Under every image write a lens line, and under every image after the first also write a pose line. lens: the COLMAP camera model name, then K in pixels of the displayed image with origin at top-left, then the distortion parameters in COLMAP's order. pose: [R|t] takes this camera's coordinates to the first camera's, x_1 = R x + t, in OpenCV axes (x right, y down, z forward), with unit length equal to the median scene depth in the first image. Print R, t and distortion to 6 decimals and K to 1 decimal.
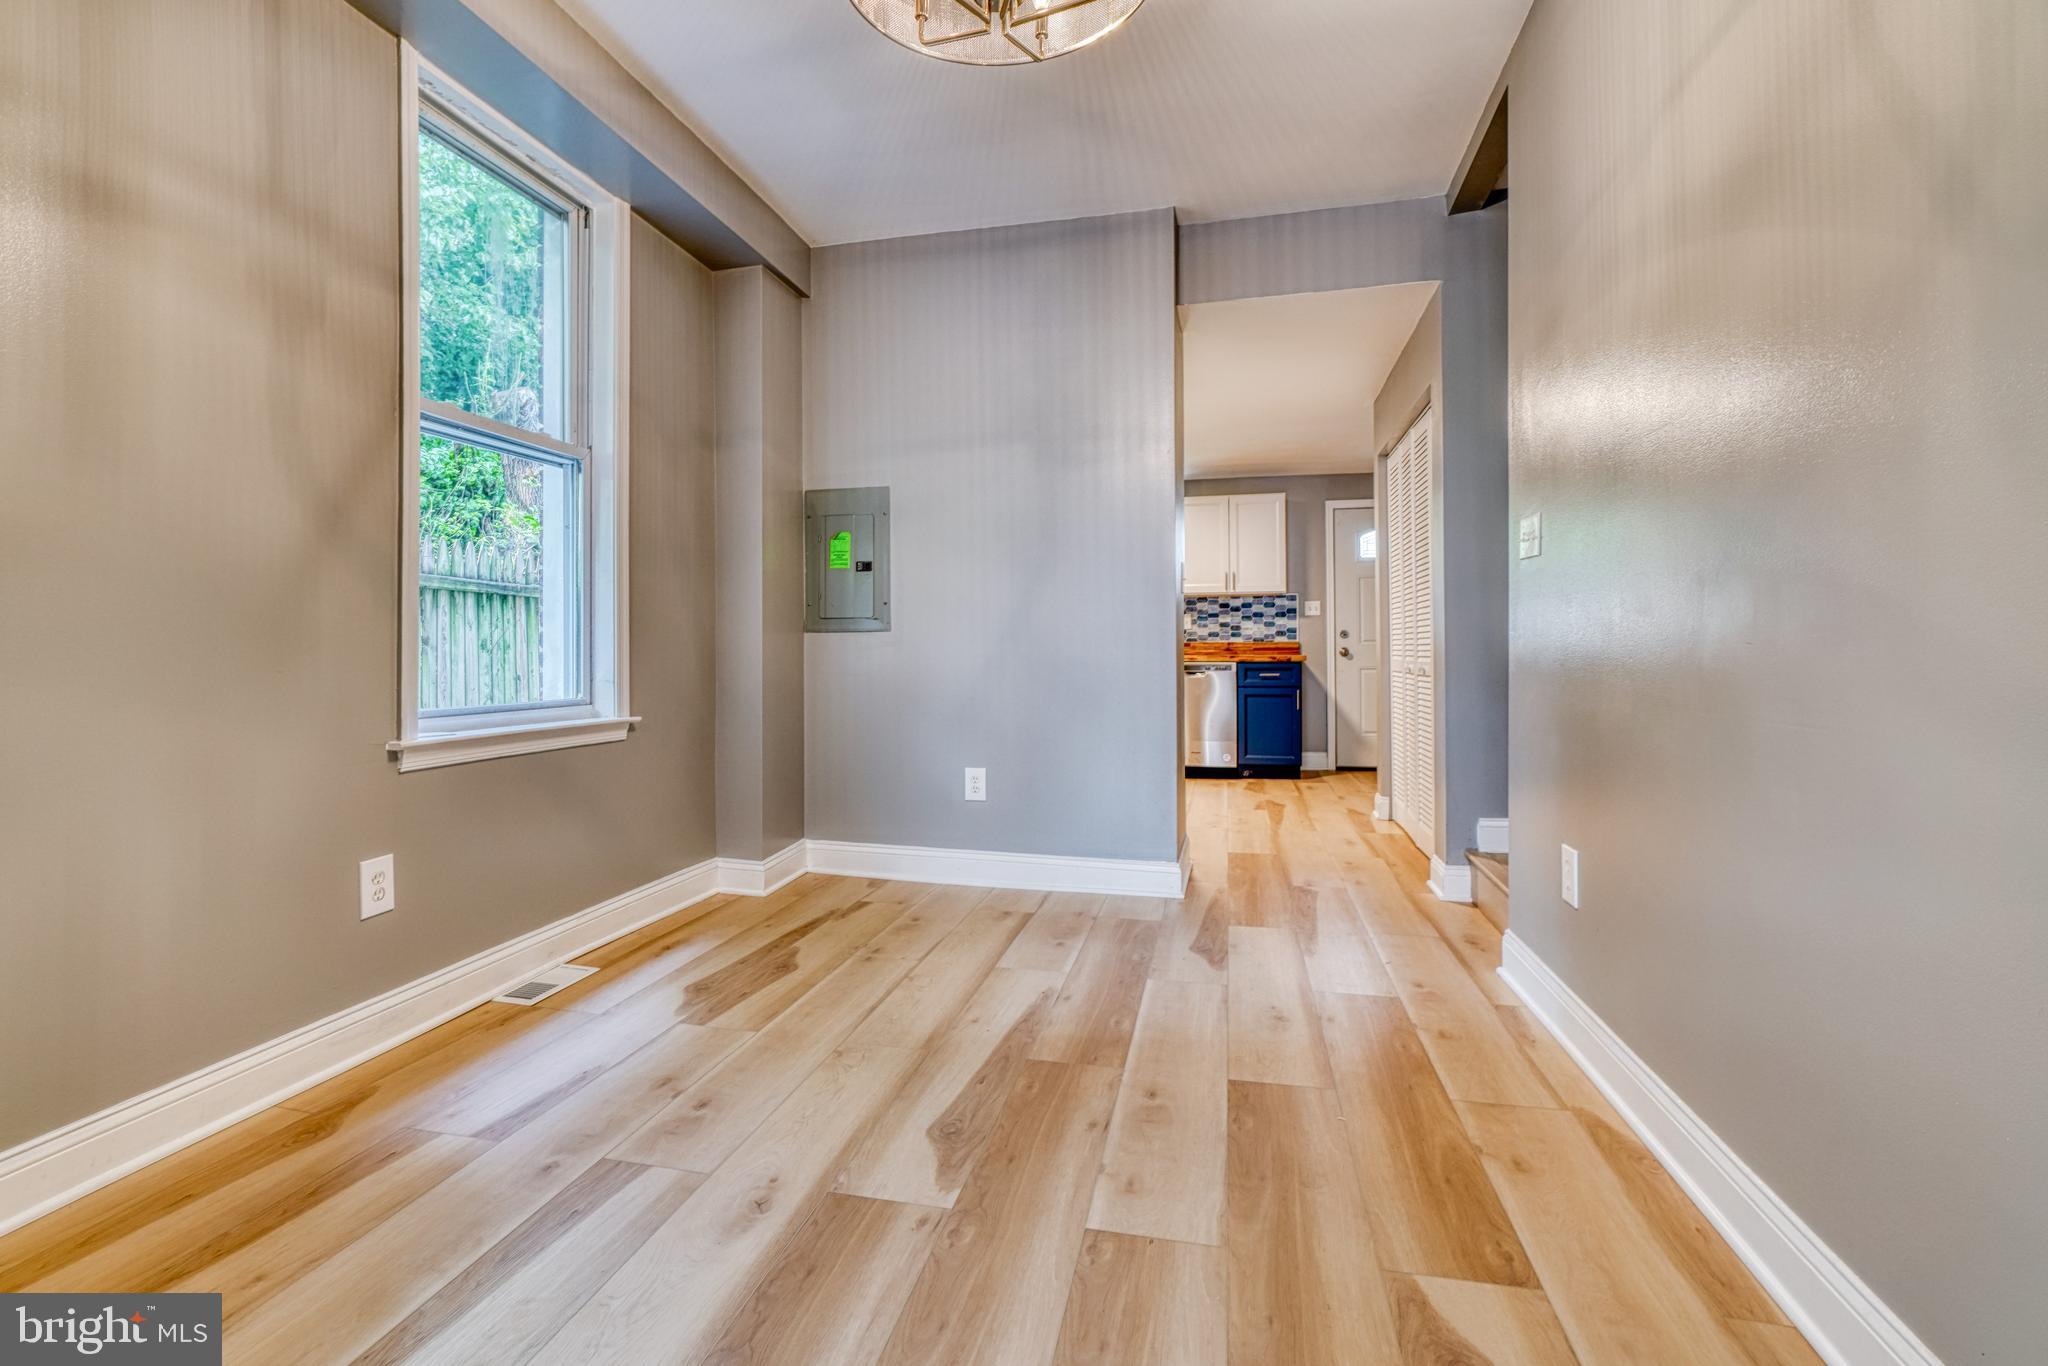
lens RADIAL K [[941.8, 0, 1004.2], [0, 941.8, 645.8], [0, 0, 1]] dist [-0.000568, 0.000709]
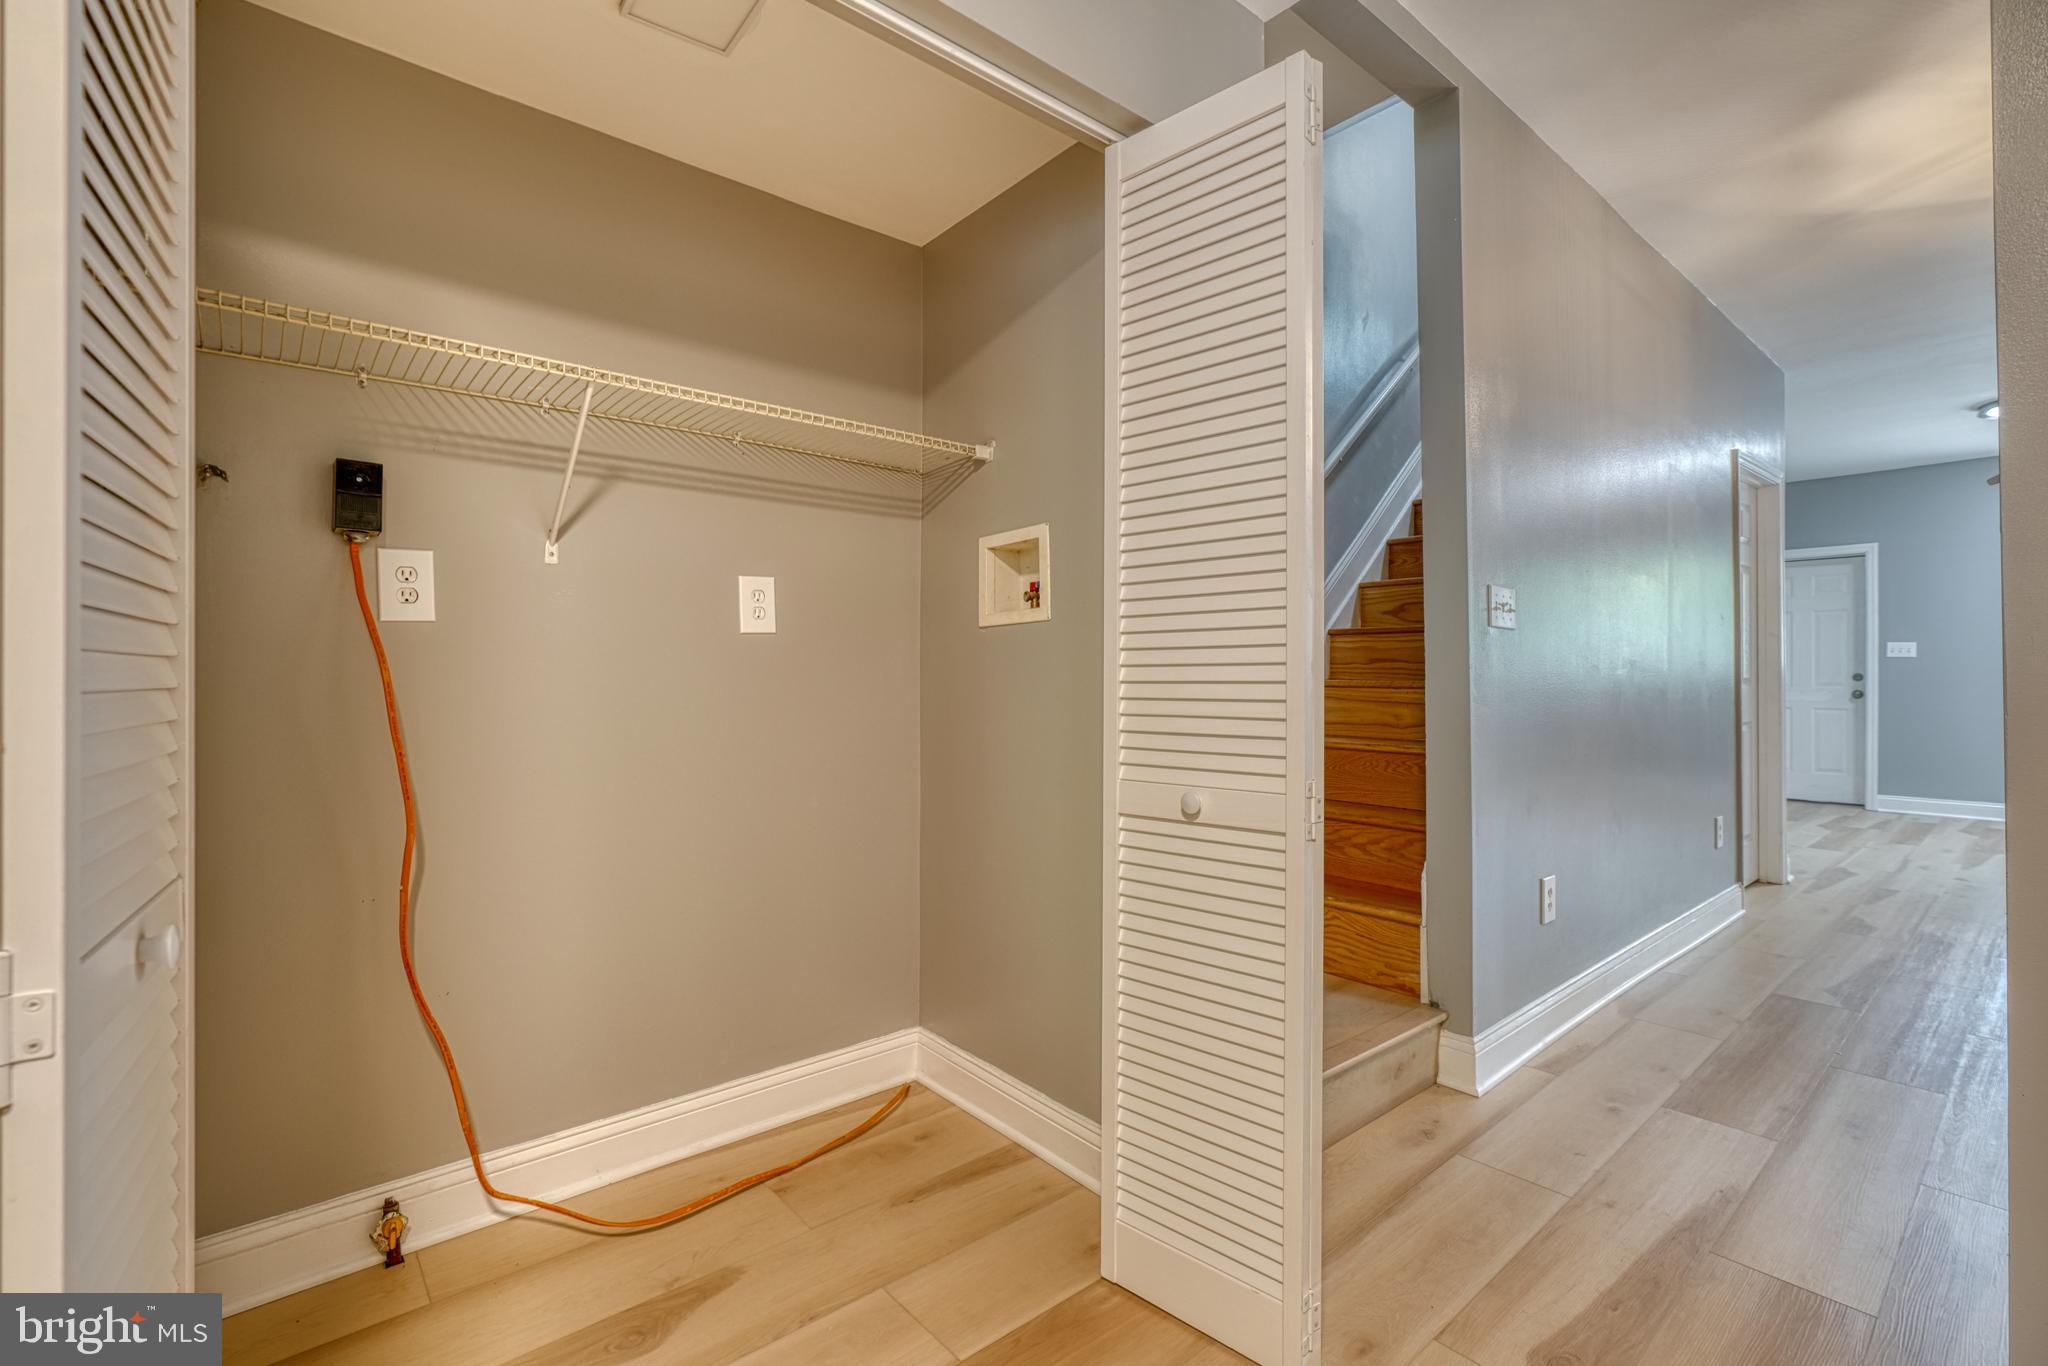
lens RADIAL K [[912.9, 0, 1016.3], [0, 912.9, 676.7], [0, 0, 1]] dist [-0.009386, 0.004912]
pose [[-0.806023, 0.007869, 0.591833, 0.282911], [0.004104, 0.999962, -0.007707, -0.028793], [-0.591871, -0.003784, -0.806024, 1.482259]]
